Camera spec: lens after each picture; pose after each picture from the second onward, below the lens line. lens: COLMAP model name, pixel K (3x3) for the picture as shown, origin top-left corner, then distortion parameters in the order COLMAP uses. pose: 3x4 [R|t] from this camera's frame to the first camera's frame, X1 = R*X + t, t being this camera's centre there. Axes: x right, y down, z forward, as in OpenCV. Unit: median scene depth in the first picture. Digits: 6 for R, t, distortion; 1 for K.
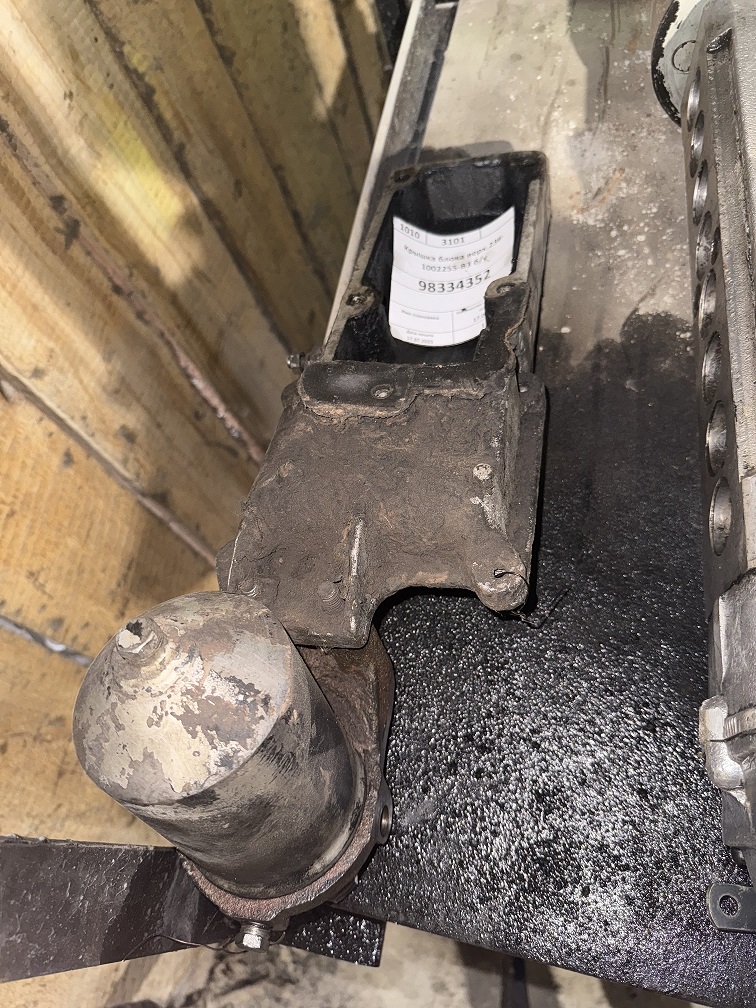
lens RADIAL K [[730.8, 0, 381.6], [0, 730.8, 504.1], [0, 0, 1]] dist [-0.018830, 0.000777]
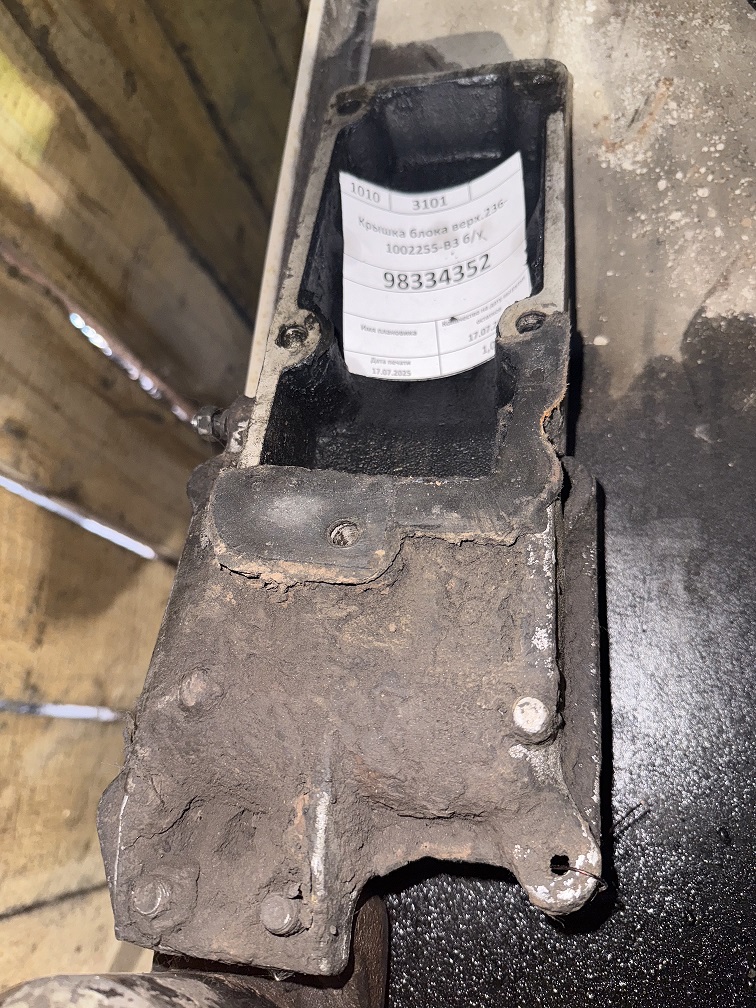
lens RADIAL K [[738.5, 0, 378.5], [0, 738.5, 504.2], [0, 0, 1]] dist [-0.042493, 0.019604]
pose [[0.996818, -0.060856, 0.051476, -0.001136], [0.051767, 0.985358, 0.162451, -0.195246], [-0.060608, -0.159269, 0.985373, 0.283138]]
